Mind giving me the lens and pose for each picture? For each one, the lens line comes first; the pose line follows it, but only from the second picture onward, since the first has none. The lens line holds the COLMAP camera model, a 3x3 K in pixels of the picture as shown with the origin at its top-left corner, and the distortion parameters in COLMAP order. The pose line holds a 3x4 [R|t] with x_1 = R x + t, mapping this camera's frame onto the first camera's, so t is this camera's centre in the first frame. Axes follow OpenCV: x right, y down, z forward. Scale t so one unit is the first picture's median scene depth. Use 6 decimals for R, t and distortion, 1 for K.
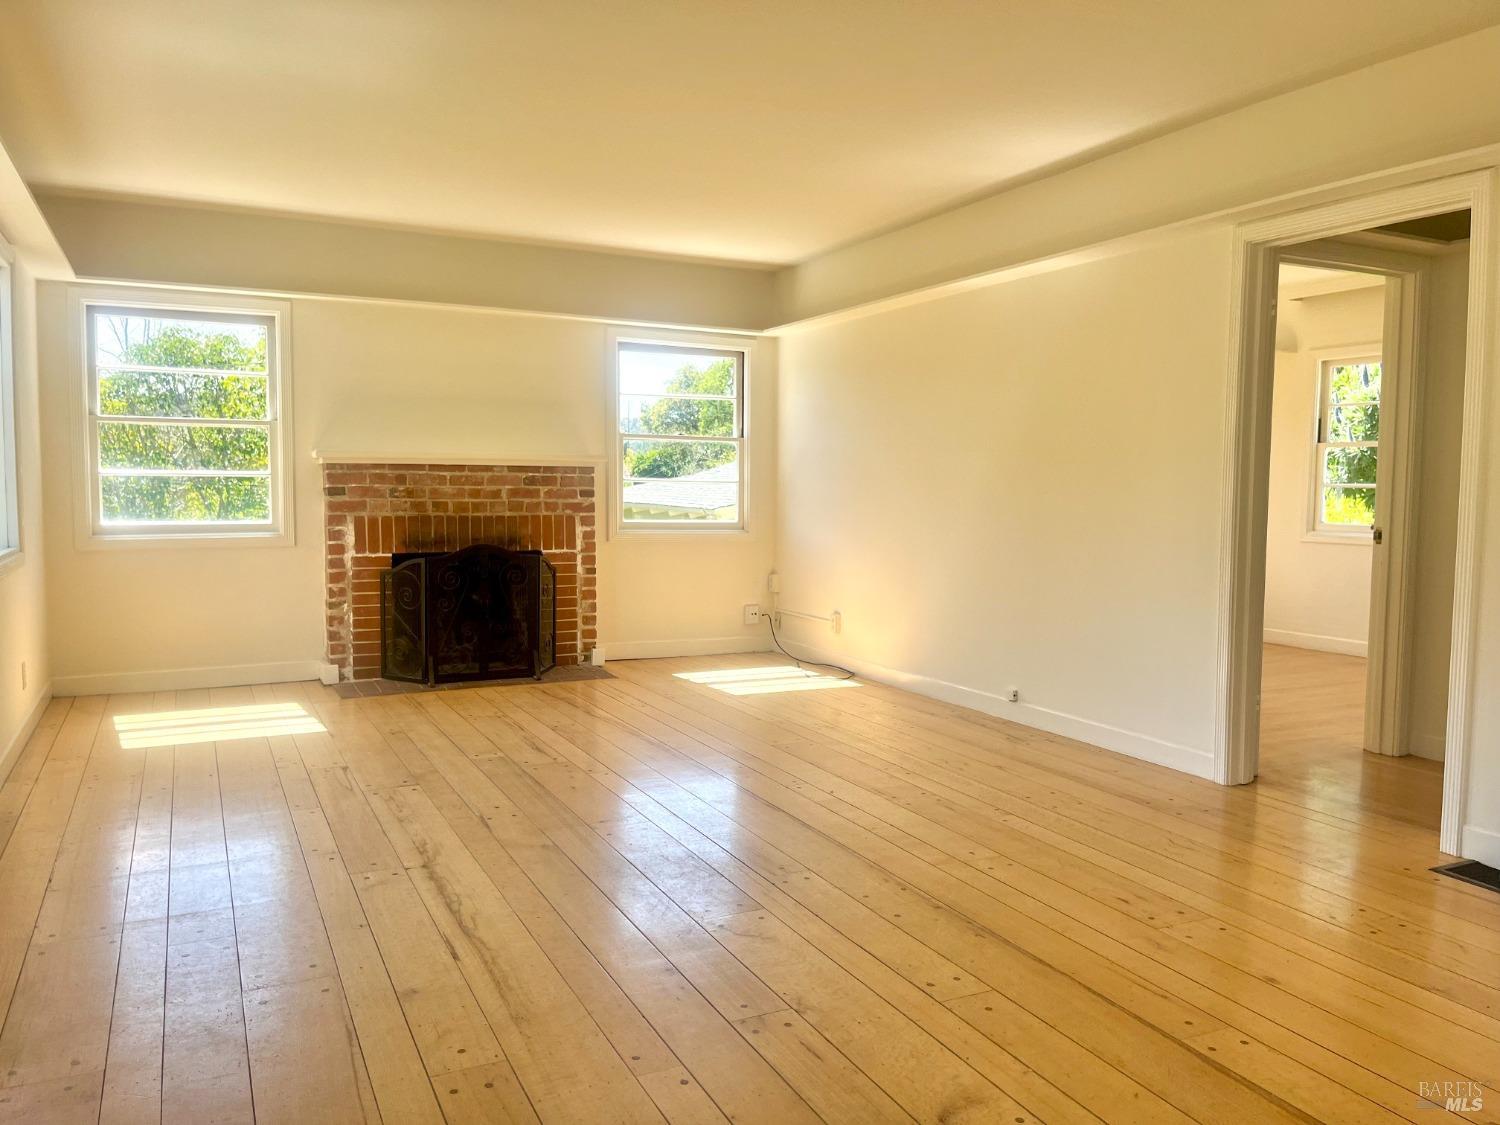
lens RADIAL K [[1138.2, 0, 759.0], [0, 1138.2, 556.2], [0, 0, 1]] dist [0.057429, -0.088079]
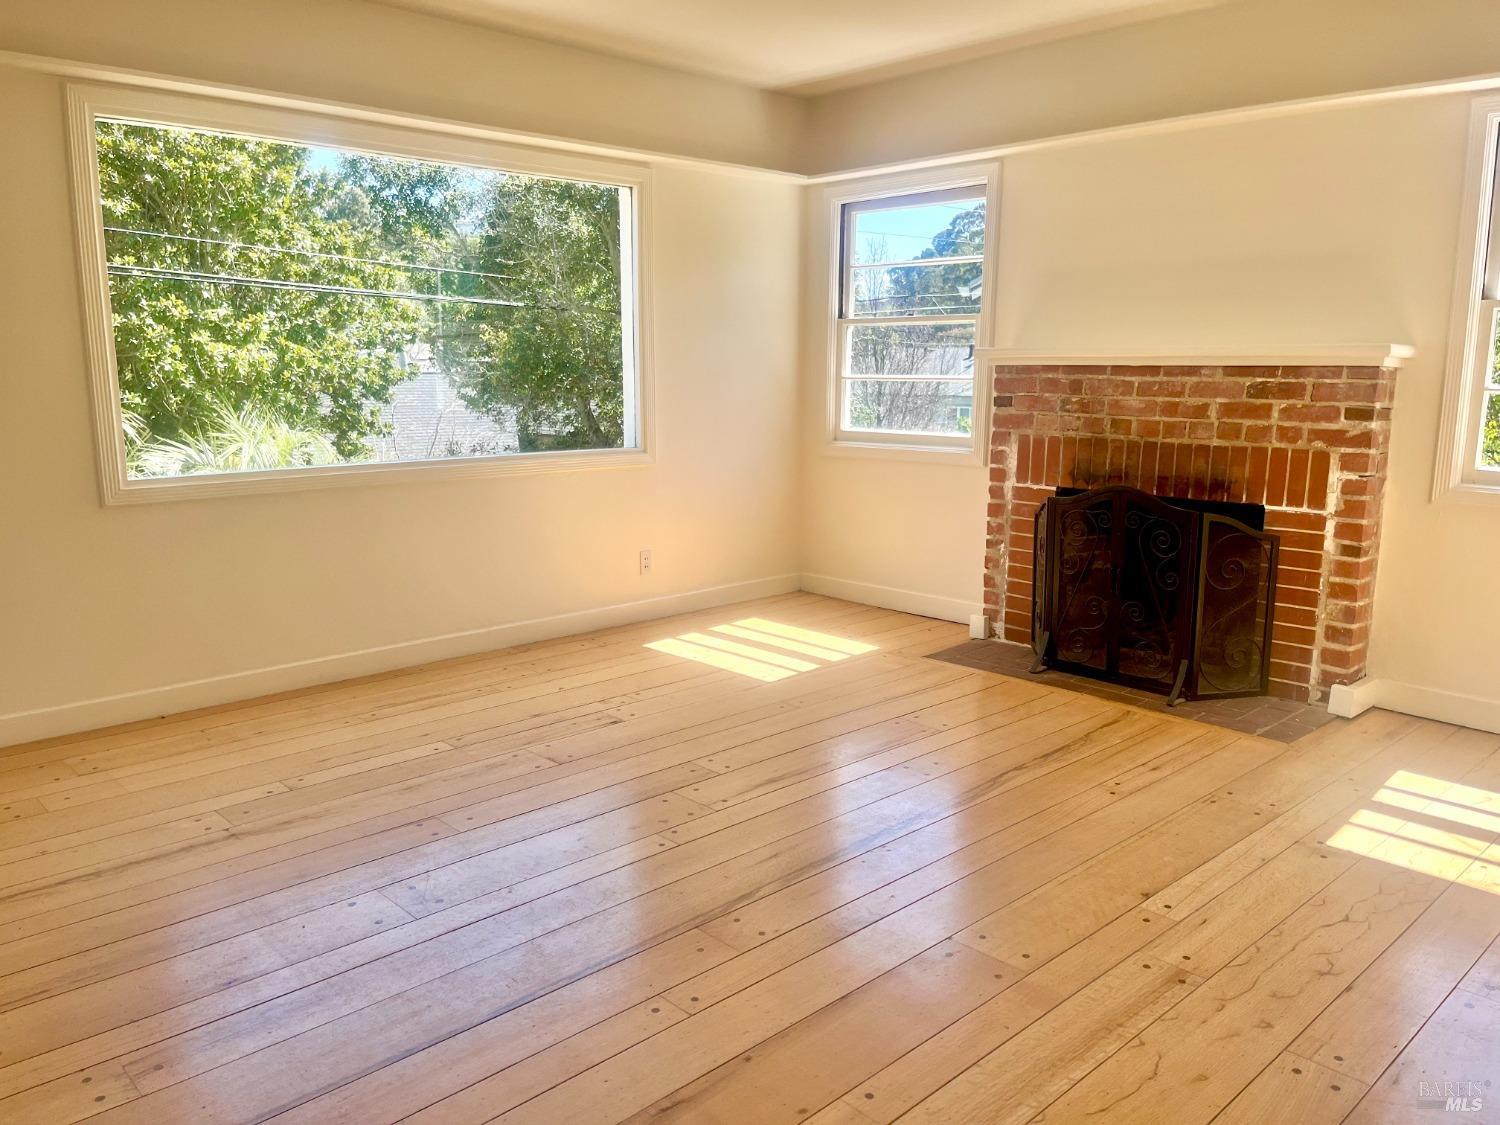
lens RADIAL K [[1138.2, 0, 749.1], [0, 1138.2, 566.6], [0, 0, 1]] dist [0.057429, -0.088079]
pose [[0.289878, 0.162998, -0.943081, 0.328045], [-0.062933, 0.986504, 0.151159, -0.050184], [0.954992, 0.015533, 0.296224, 0.574634]]
